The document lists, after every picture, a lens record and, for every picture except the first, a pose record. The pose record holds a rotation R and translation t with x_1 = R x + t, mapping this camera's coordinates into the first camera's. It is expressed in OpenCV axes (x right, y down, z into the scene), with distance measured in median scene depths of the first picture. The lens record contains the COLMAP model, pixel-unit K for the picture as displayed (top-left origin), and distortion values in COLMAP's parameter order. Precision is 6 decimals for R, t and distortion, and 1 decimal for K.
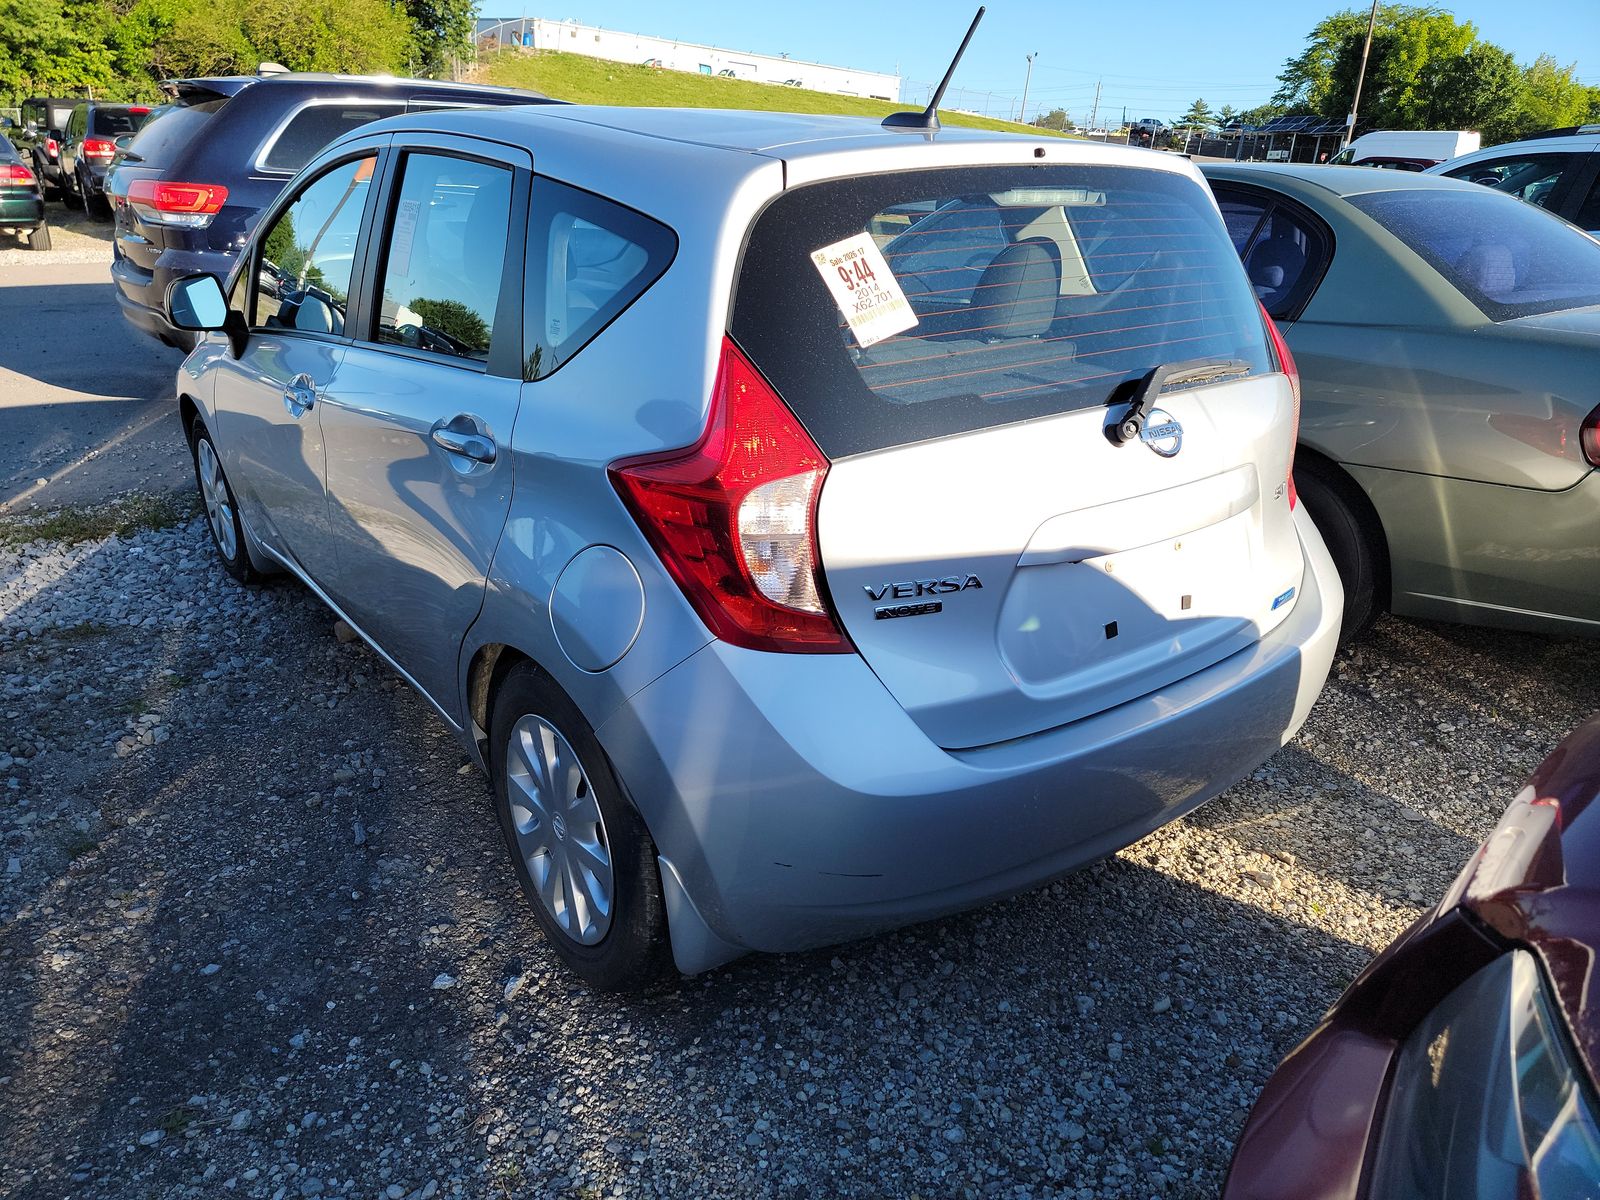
lens RADIAL K [[950.6, 0, 826.6], [0, 950.6, 600.8], [0, 0, 1]] dist [0.062727, -0.033393]
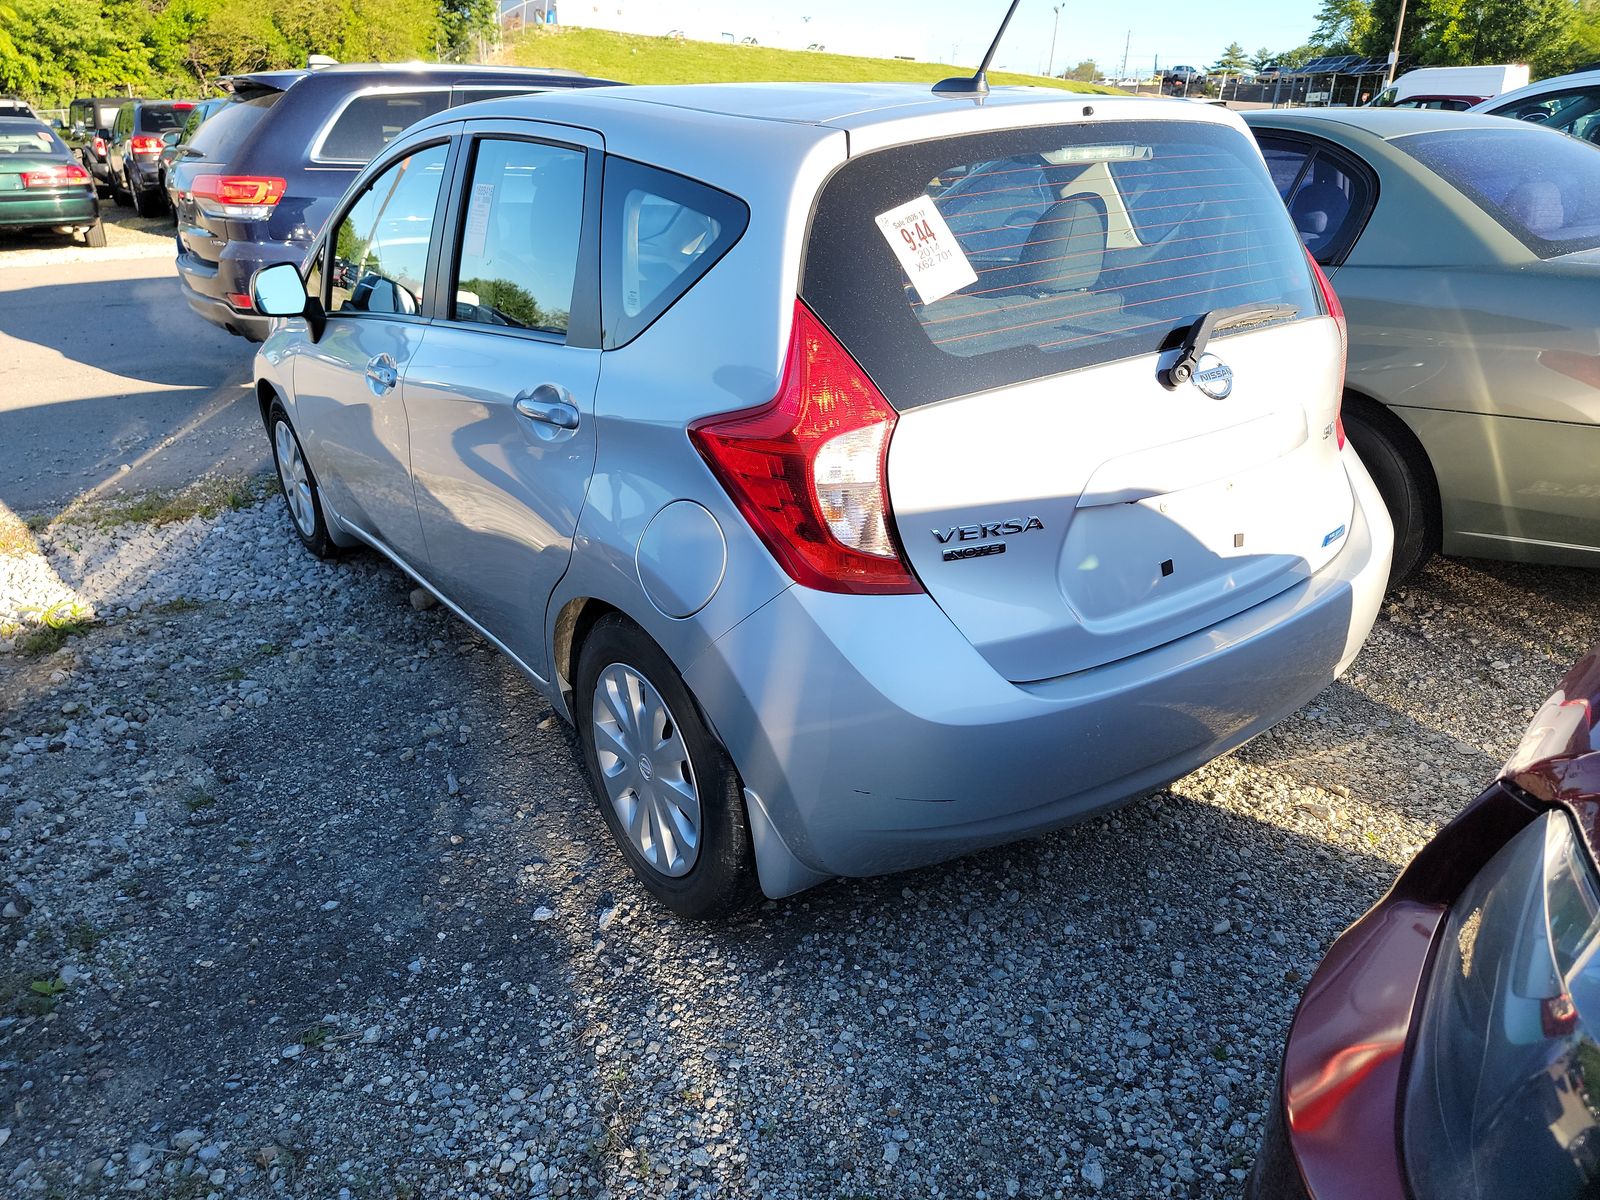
lens RADIAL K [[987.7, 0, 808.5], [0, 987.7, 597.7], [0, 0, 1]] dist [0.062258, -0.038778]
pose [[0.998938, -0.026280, -0.037835, -0.044505], [0.026838, 0.999537, 0.014320, 0.030983], [0.037441, -0.015320, 0.999181, -0.085916]]
